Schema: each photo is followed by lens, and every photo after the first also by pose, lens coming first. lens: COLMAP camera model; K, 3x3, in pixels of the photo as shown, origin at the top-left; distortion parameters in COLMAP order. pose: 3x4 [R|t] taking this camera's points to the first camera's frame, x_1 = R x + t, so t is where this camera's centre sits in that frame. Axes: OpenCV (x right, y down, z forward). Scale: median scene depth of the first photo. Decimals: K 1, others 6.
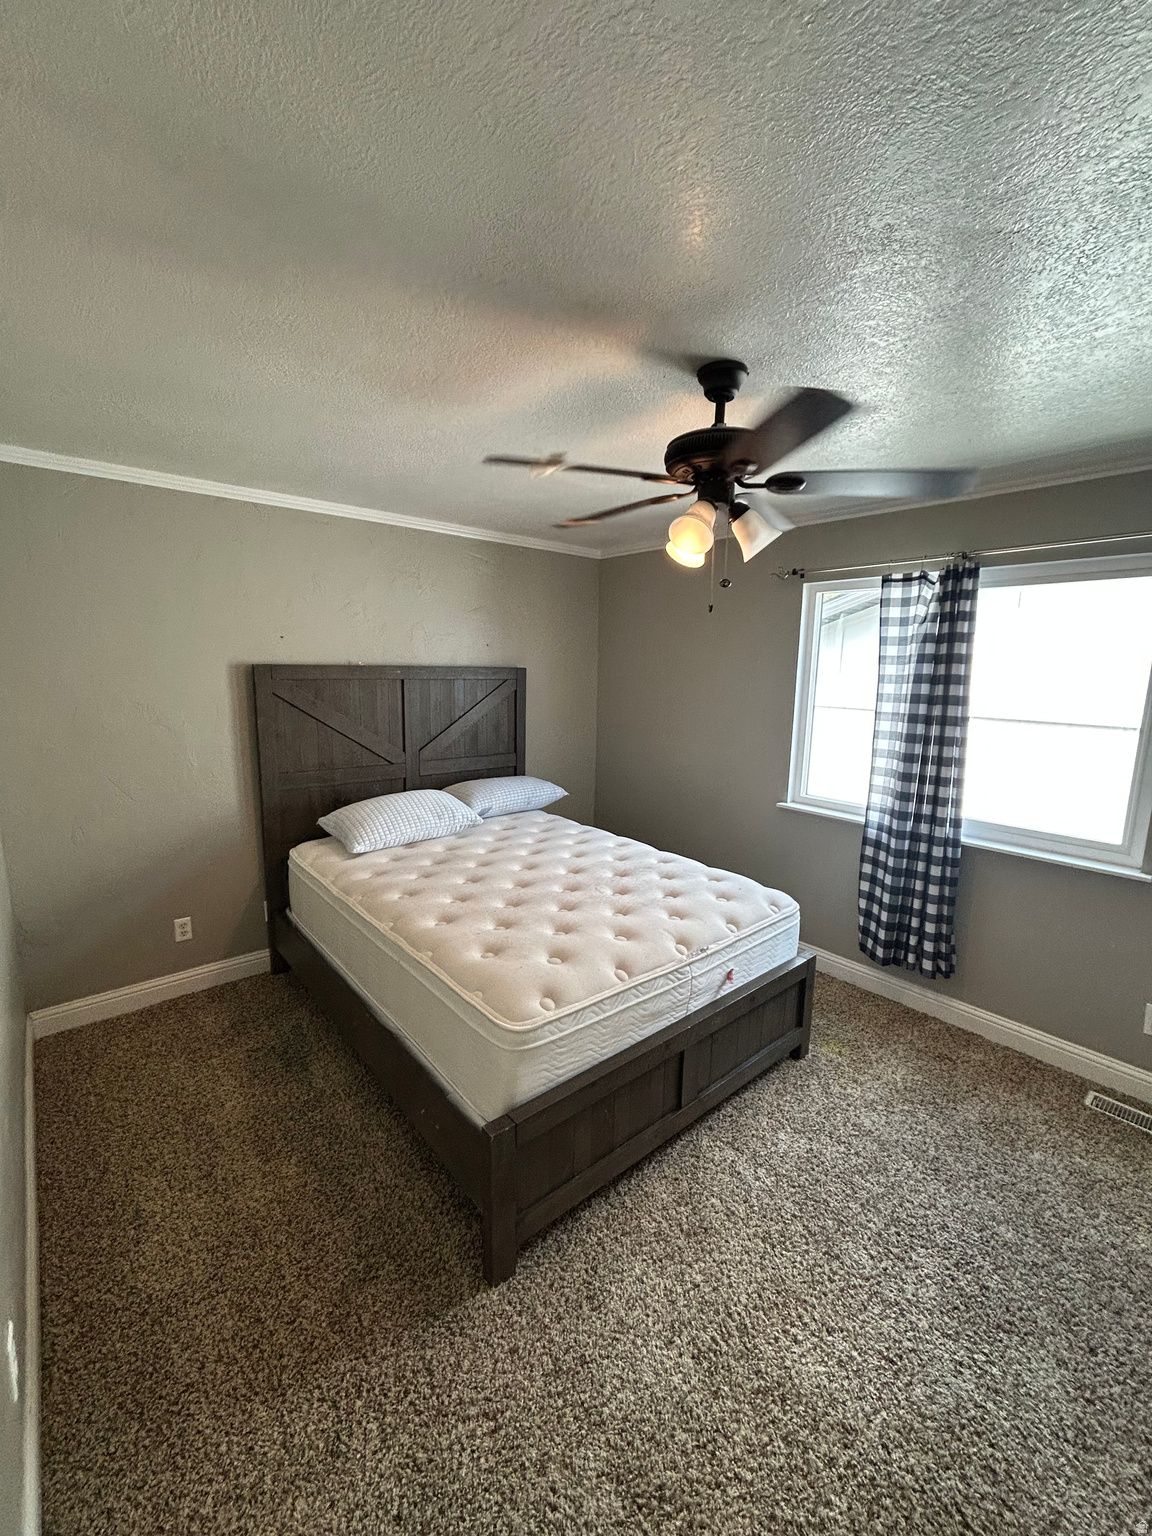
lens RADIAL K [[624.0, 0, 578.2], [0, 624.0, 768.3], [0, 0, 1]] dist [-0.002281, 0.000528]
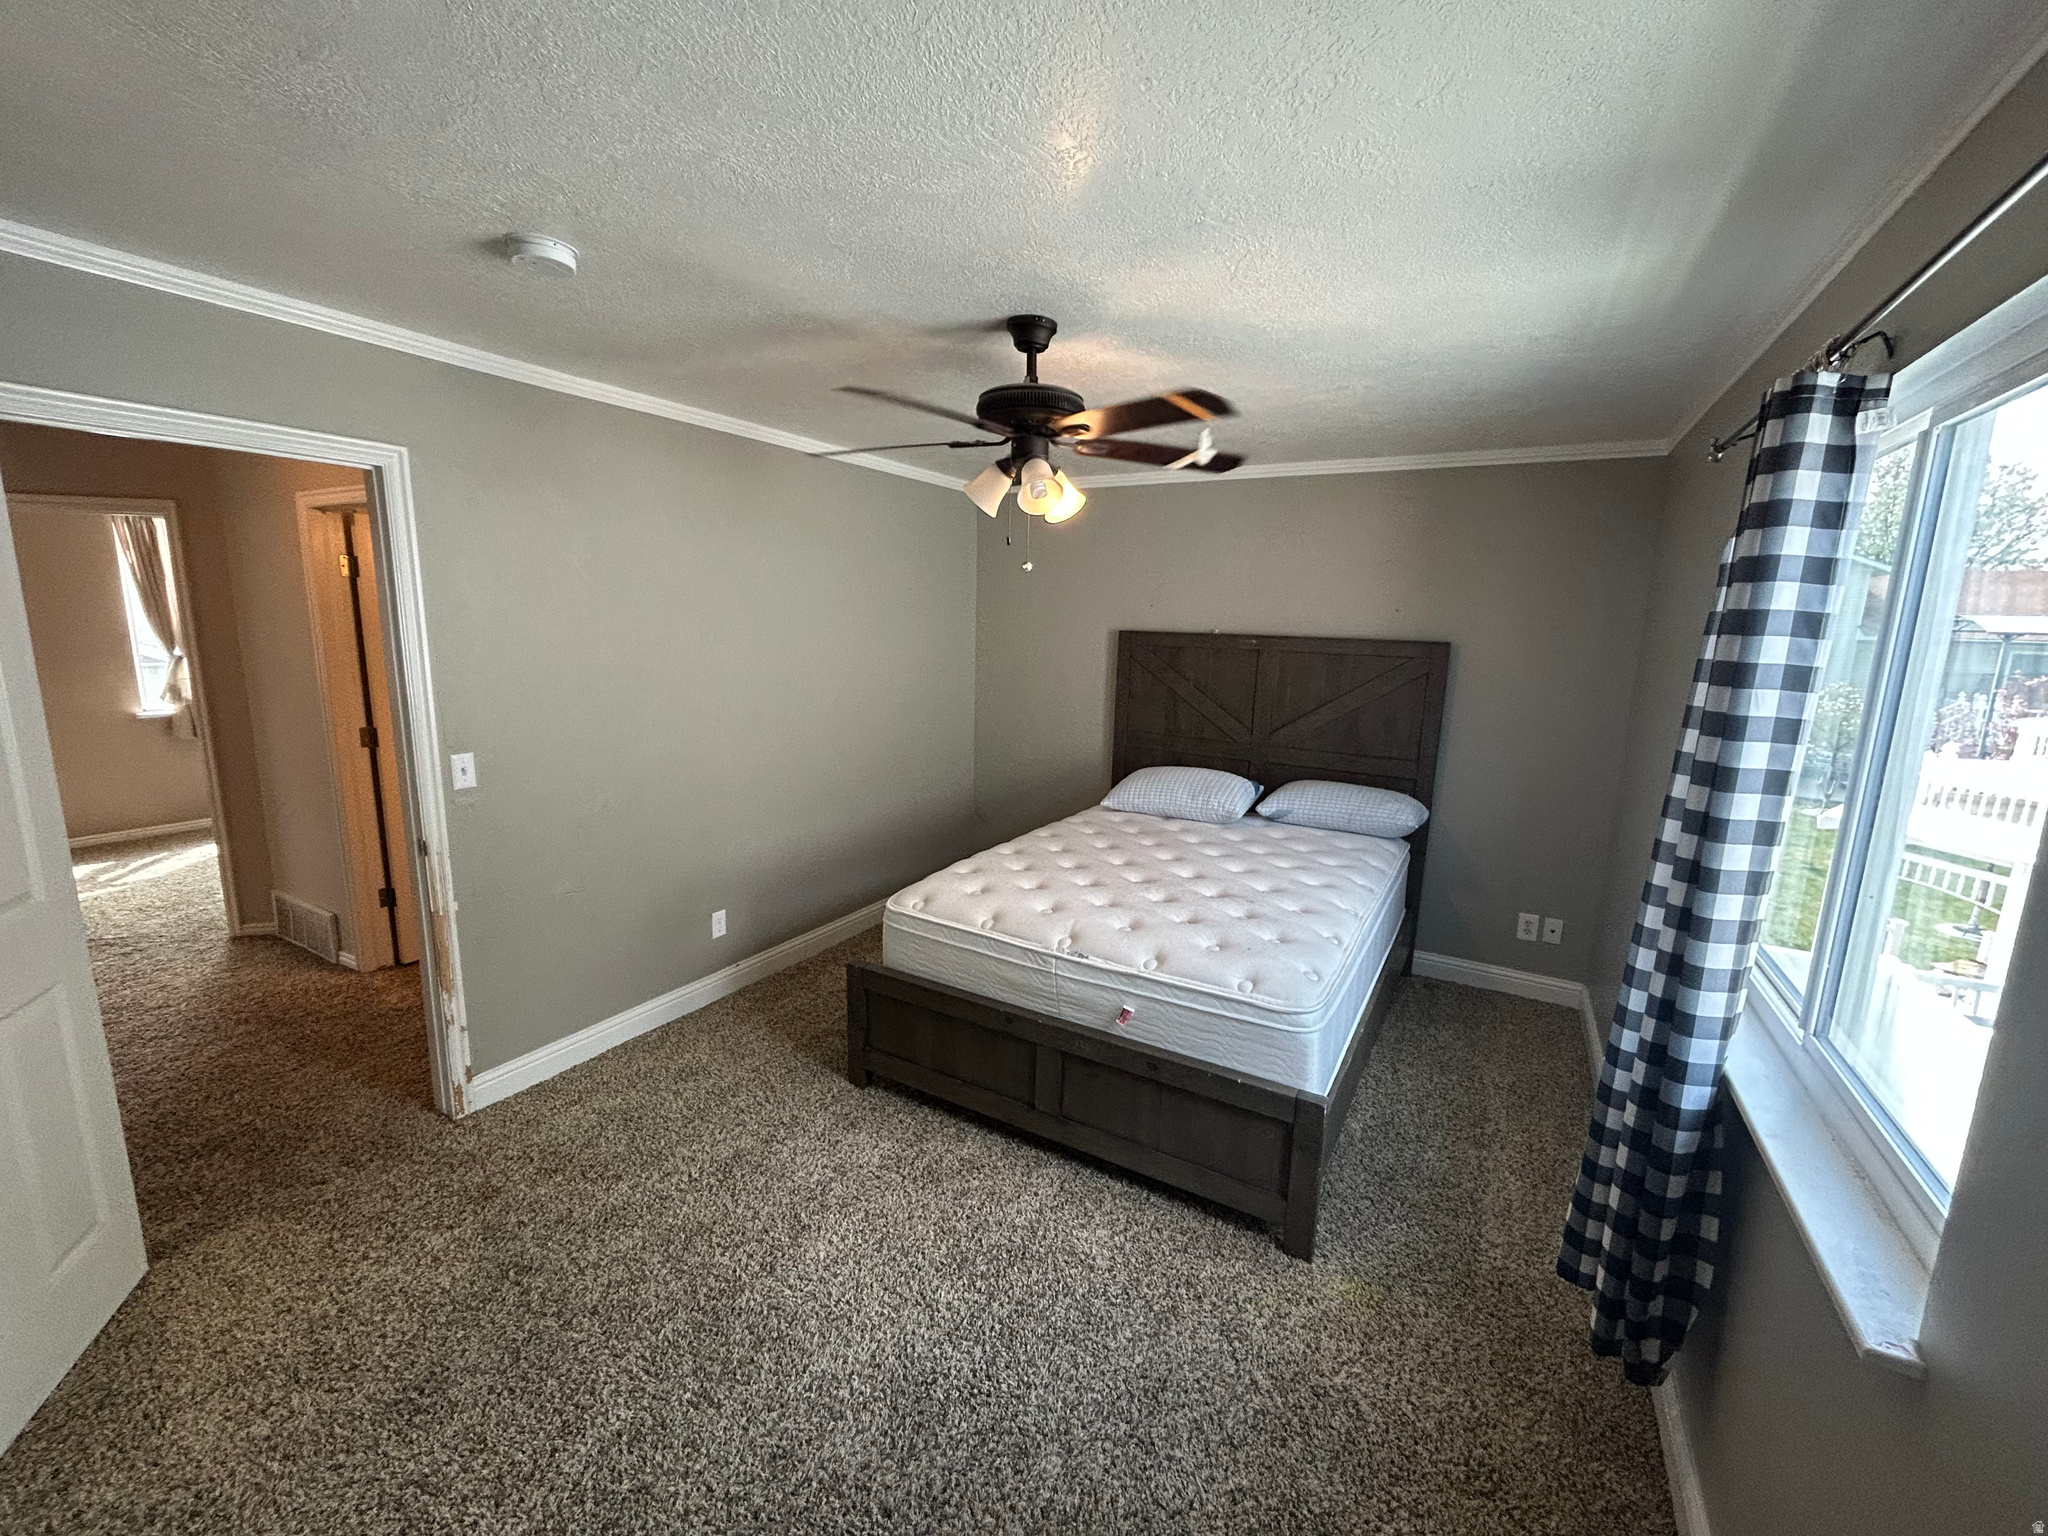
lens RADIAL K [[832.0, 0, 1030.4], [0, 832.0, 766.5], [0, 0, 1]] dist [-0.002281, 0.000528]
pose [[0.342182, 0.160188, -0.925879, 1.199270], [-0.175464, 0.978922, 0.104518, -0.076287], [0.923106, 0.126695, 0.363076, 0.474894]]
